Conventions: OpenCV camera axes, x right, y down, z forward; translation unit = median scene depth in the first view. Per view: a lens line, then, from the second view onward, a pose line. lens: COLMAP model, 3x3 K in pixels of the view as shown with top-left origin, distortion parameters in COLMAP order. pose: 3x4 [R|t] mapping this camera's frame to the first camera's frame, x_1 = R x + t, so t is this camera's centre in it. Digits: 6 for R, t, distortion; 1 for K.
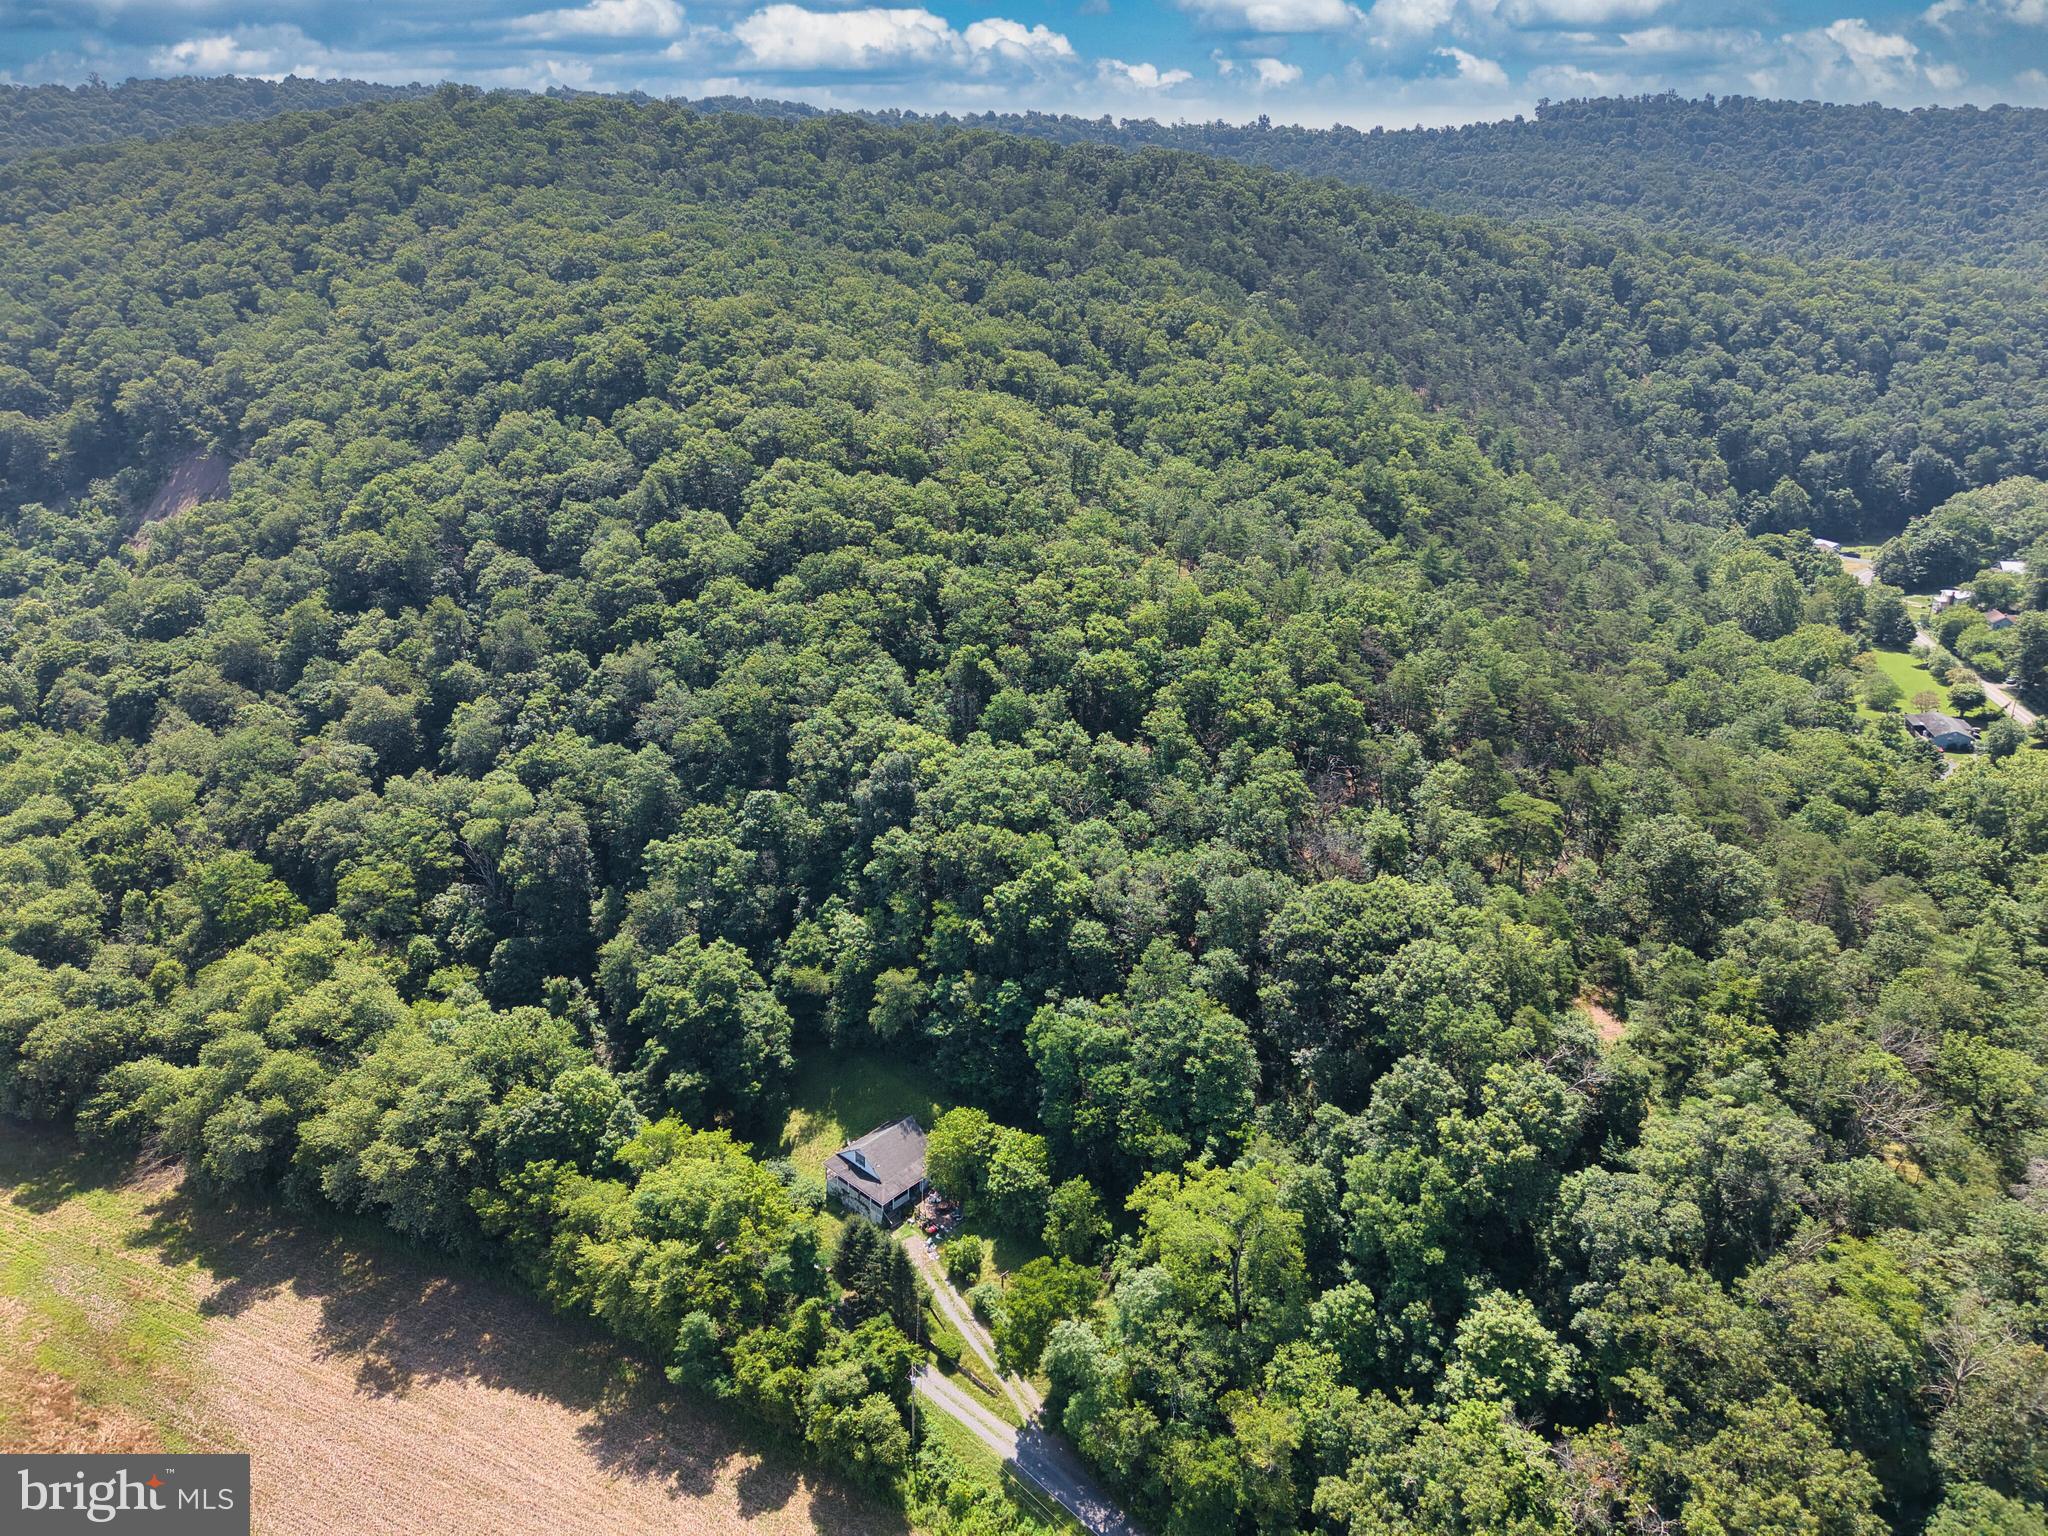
lens RADIAL K [[1369.9, 0, 1013.1], [0, 1369.9, 759.4], [0, 0, 1]] dist [0.017341, -0.013566]
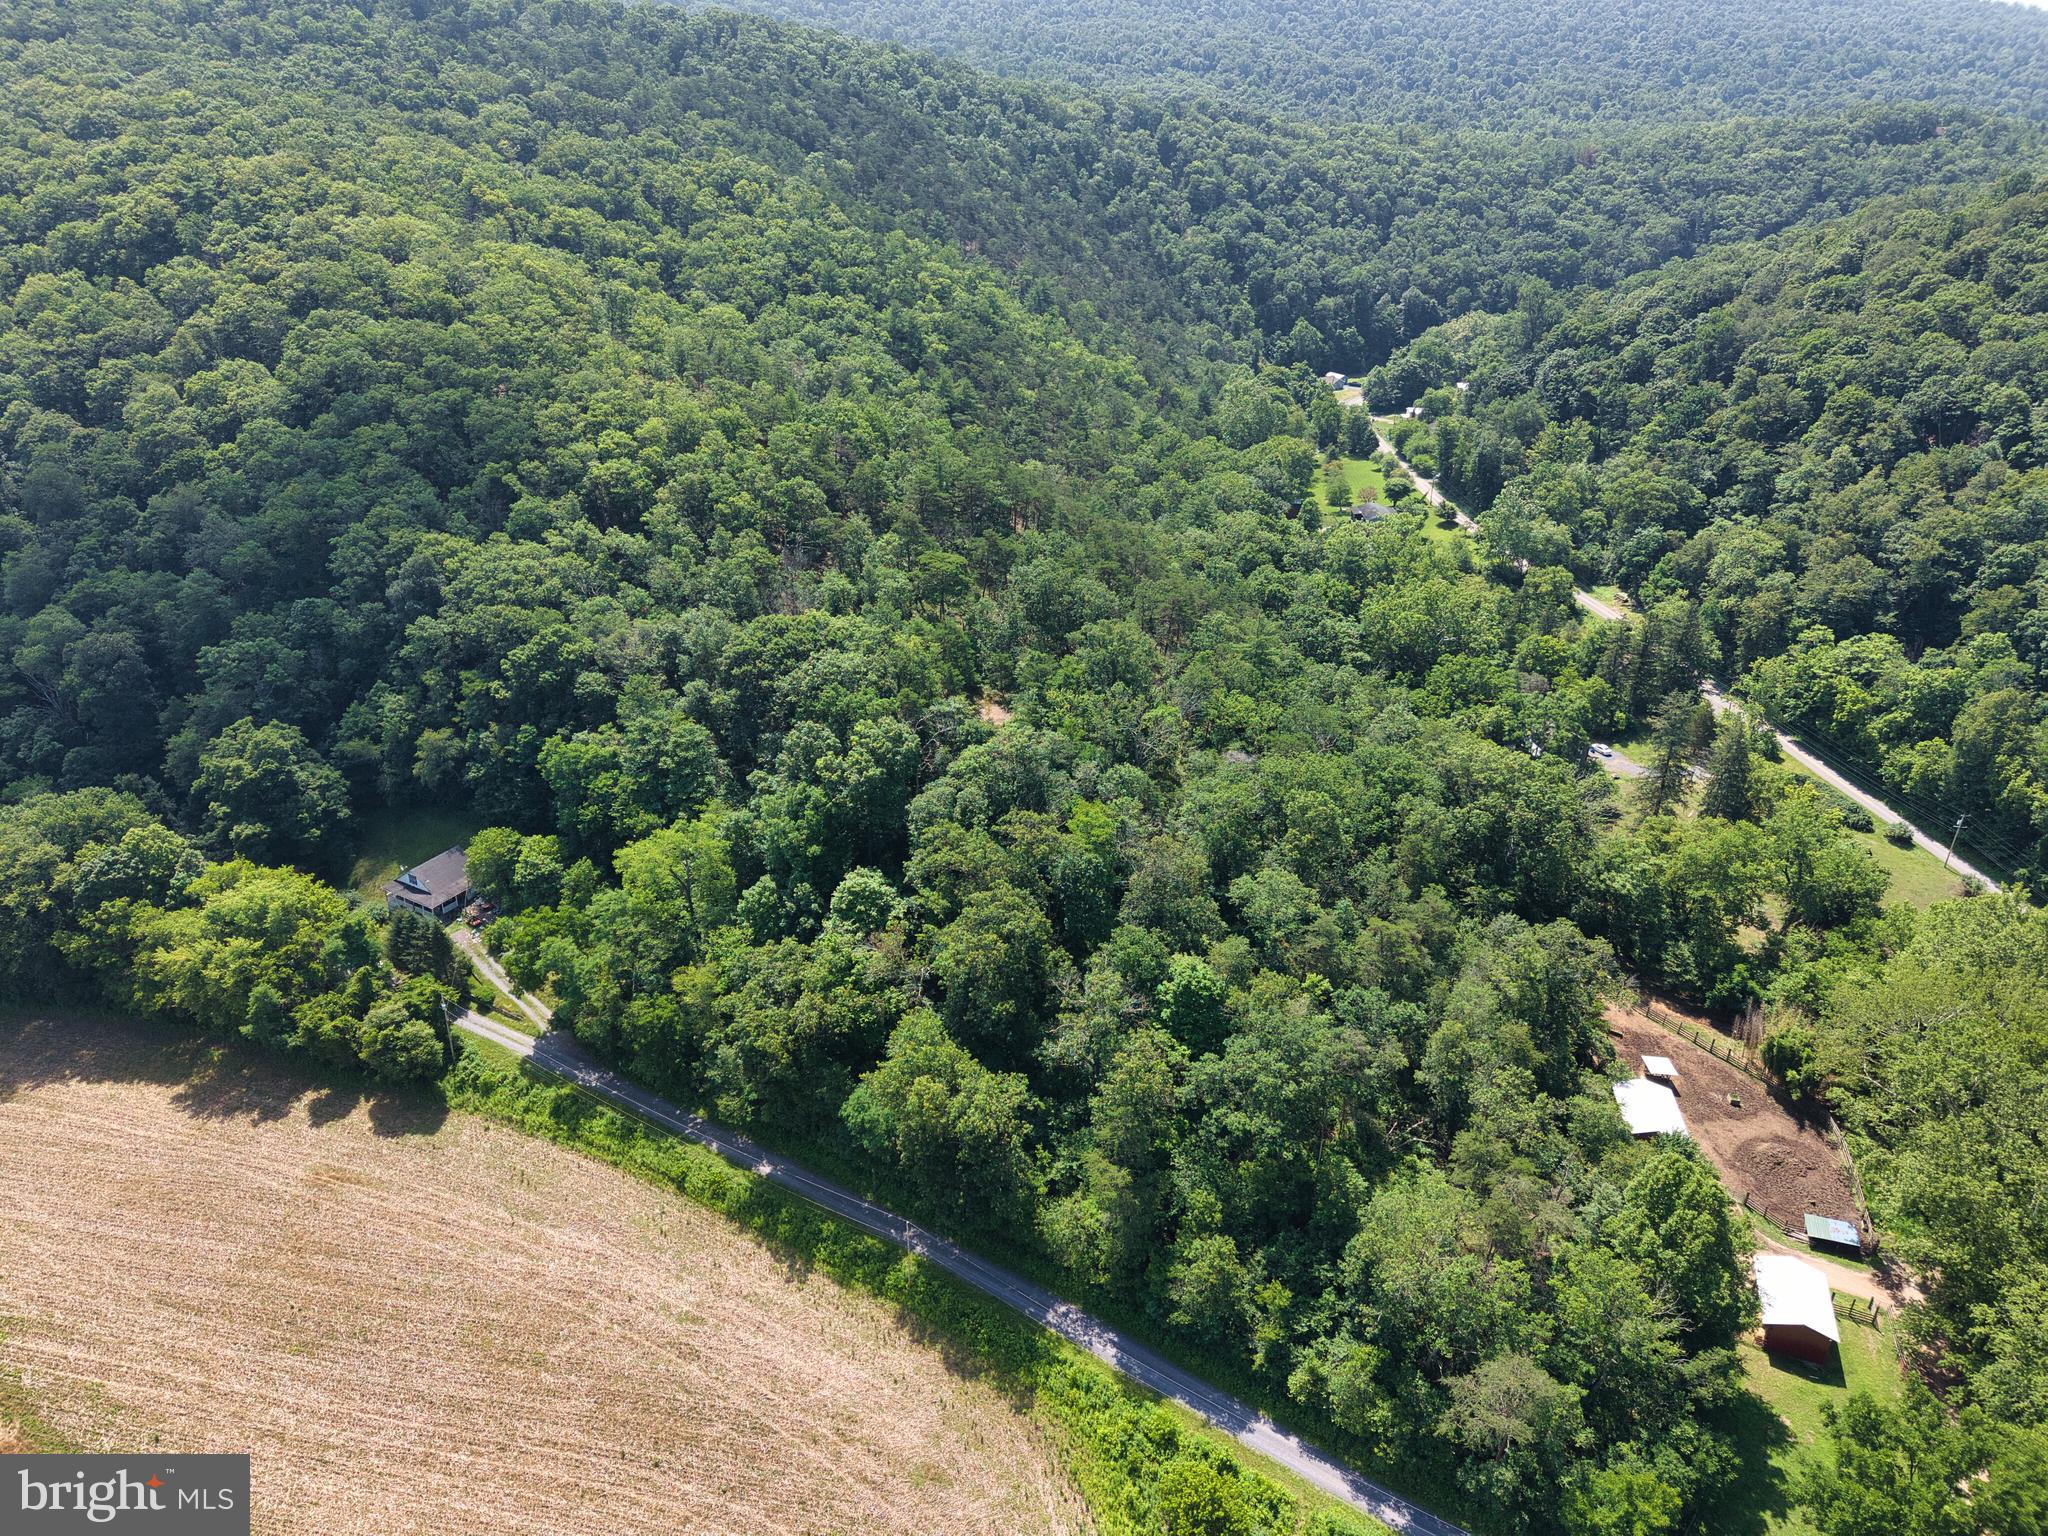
lens RADIAL K [[1369.9, 0, 1013.1], [0, 1369.9, 759.4], [0, 0, 1]] dist [0.017341, -0.013566]
pose [[0.974214, -0.094314, 0.204969, 0.176192], [0.076980, 0.992874, 0.090974, 0.121342], [-0.212088, -0.072850, 0.974531, -0.308382]]
